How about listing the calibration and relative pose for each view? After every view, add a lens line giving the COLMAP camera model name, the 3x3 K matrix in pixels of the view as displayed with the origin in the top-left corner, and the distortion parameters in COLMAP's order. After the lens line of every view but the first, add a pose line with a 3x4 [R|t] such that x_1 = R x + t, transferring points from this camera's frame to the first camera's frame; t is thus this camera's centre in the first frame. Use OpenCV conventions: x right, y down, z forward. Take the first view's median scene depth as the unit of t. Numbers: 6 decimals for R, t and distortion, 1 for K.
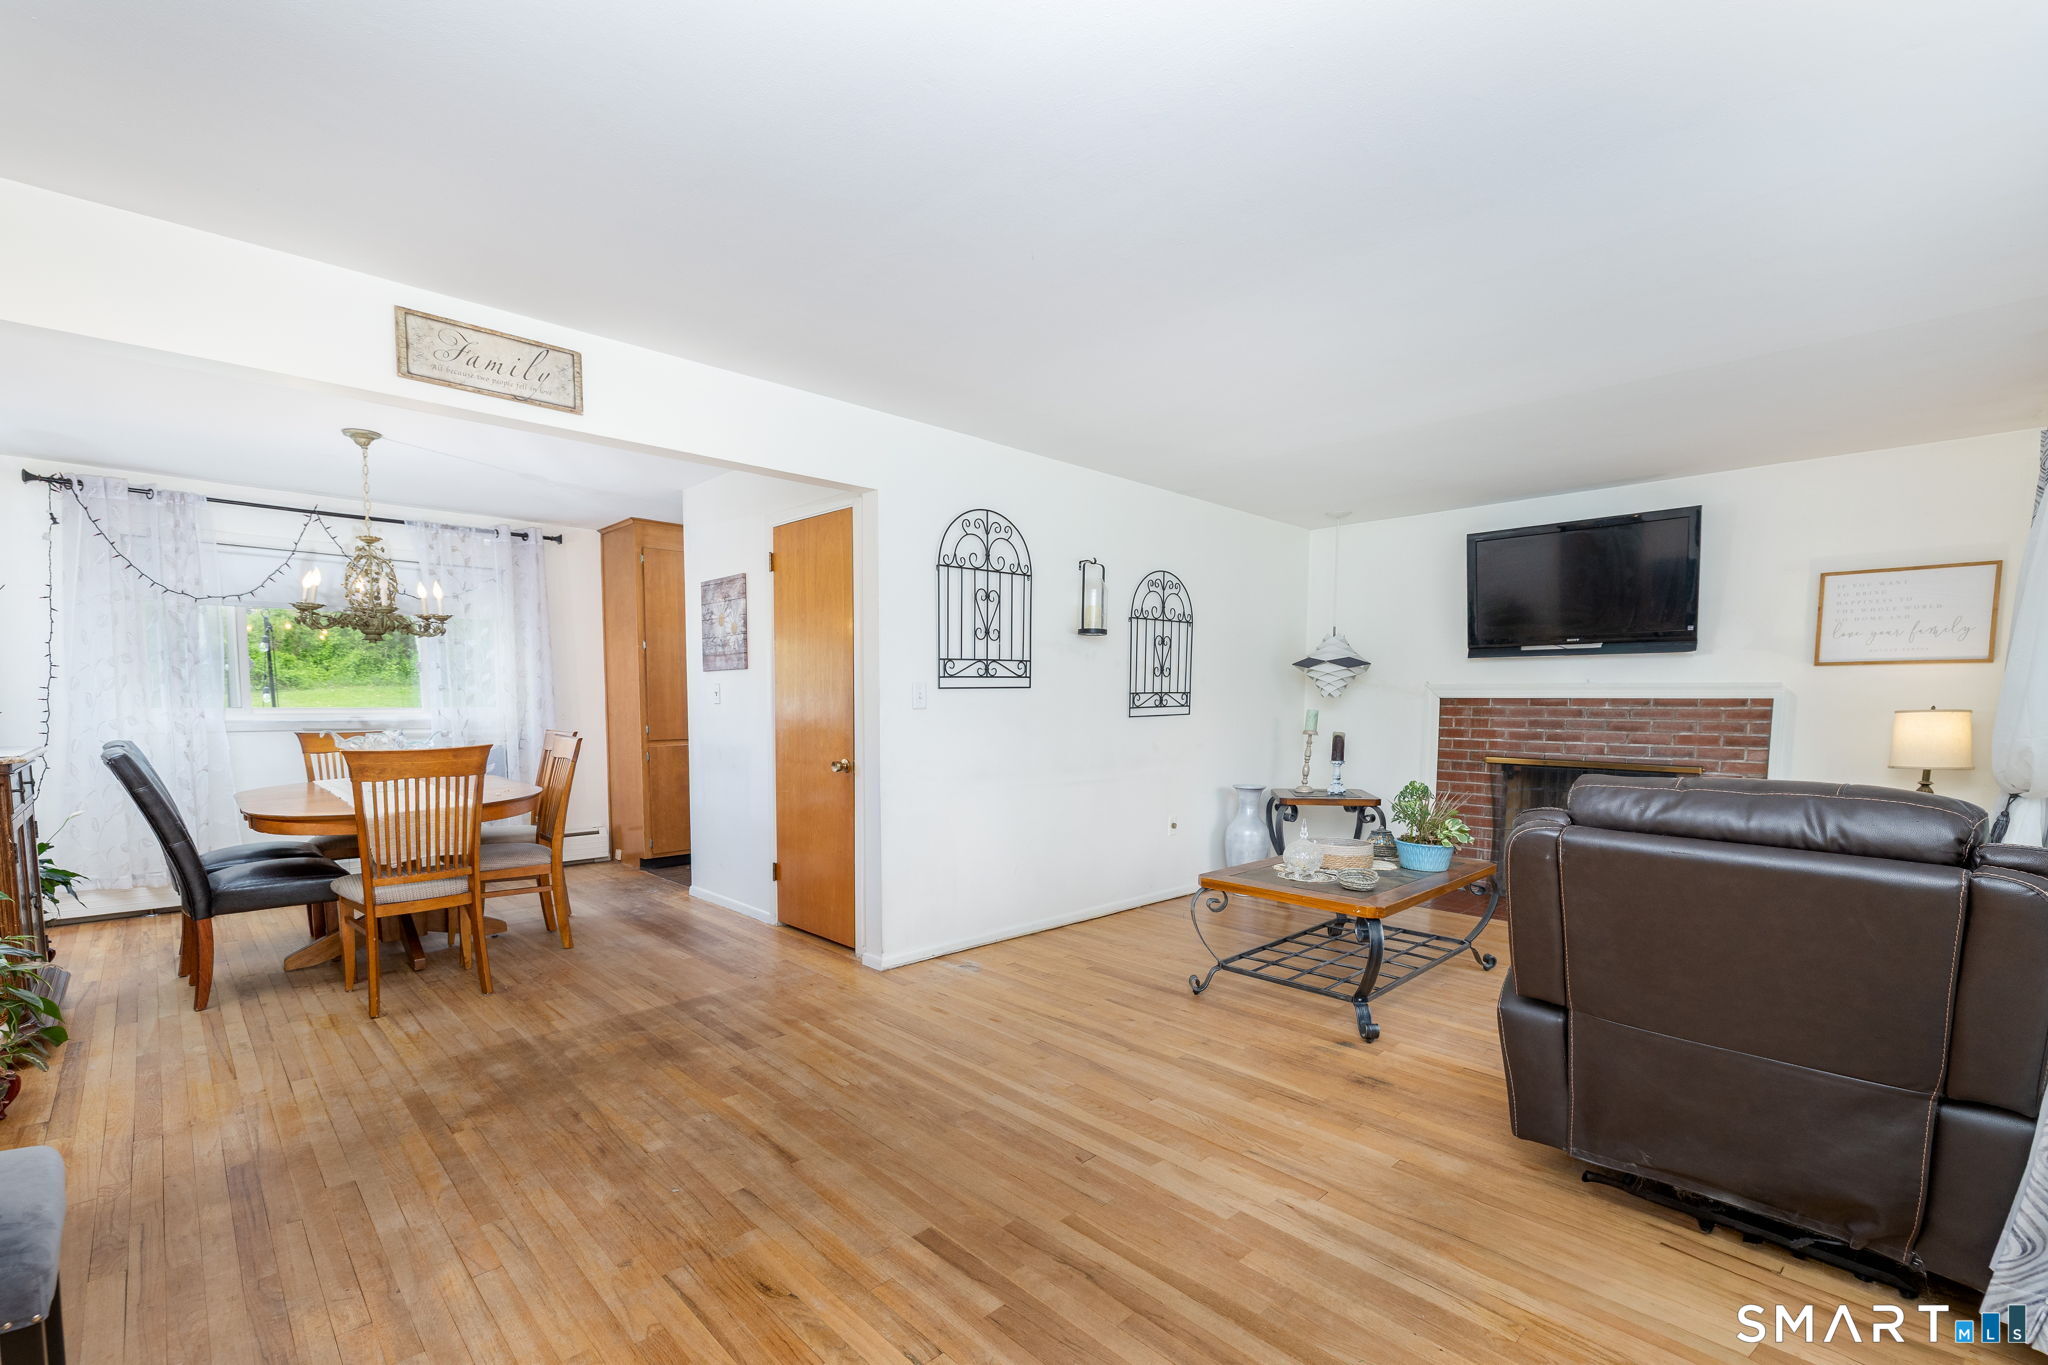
lens RADIAL K [[861.7, 0, 1053.1], [0, 861.7, 764.9], [0, 0, 1]] dist [-0.000218, -0.000112]
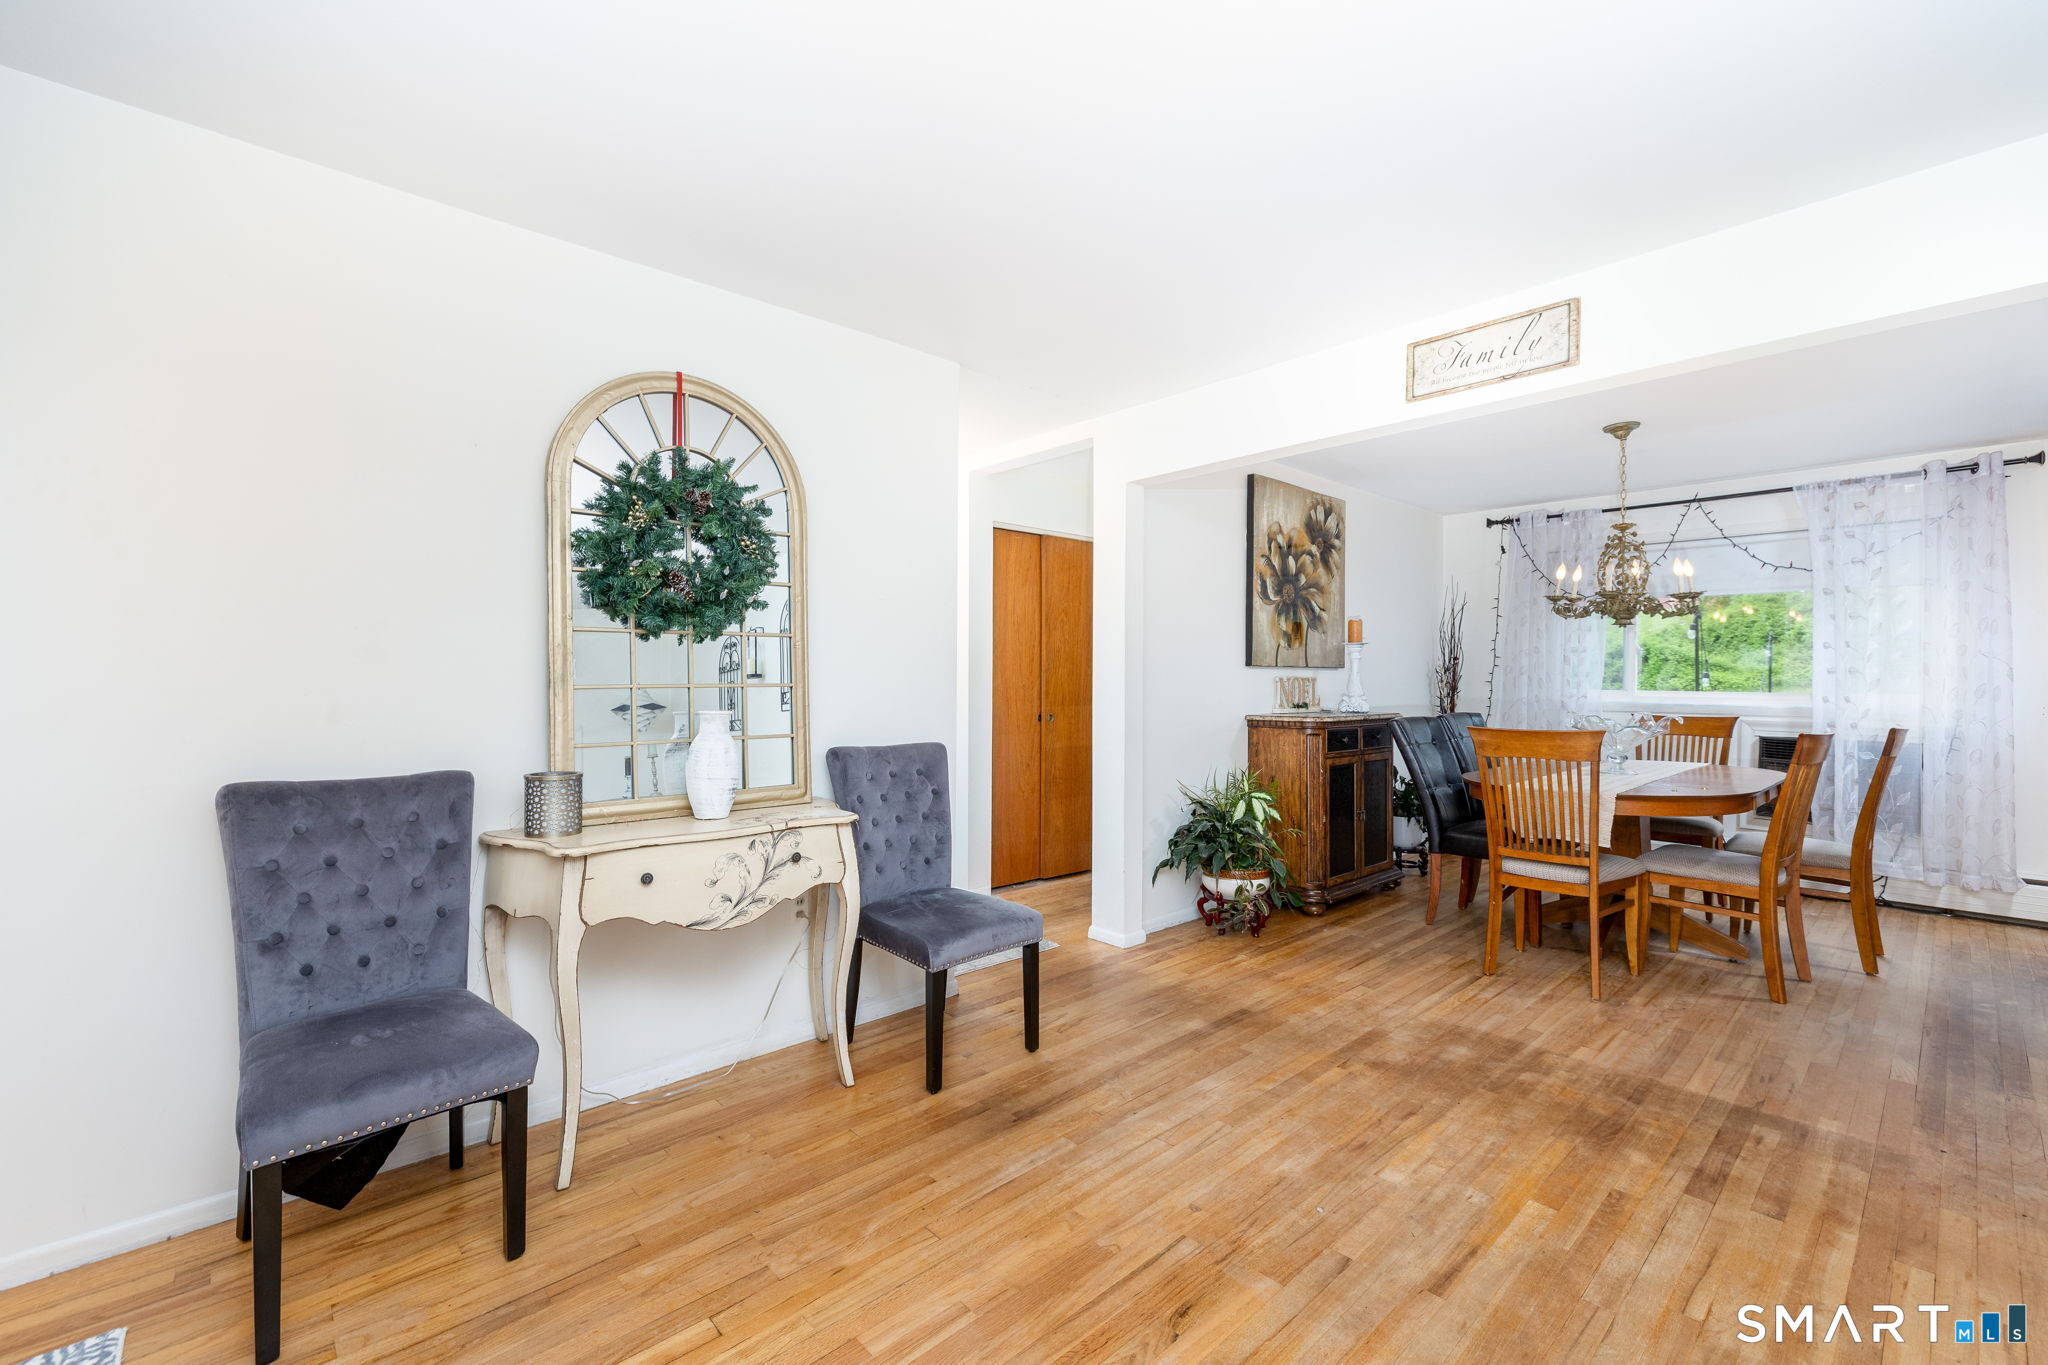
lens RADIAL K [[859.3, 0, 1017.6], [0, 859.3, 676.8], [0, 0, 1]] dist [-0.000738, 0.000048]
pose [[-0.033729, -0.002551, -0.999428, 0.218418], [-0.082515, 0.996590, 0.000241, -0.022106], [0.996019, 0.082476, -0.033824, 0.290788]]
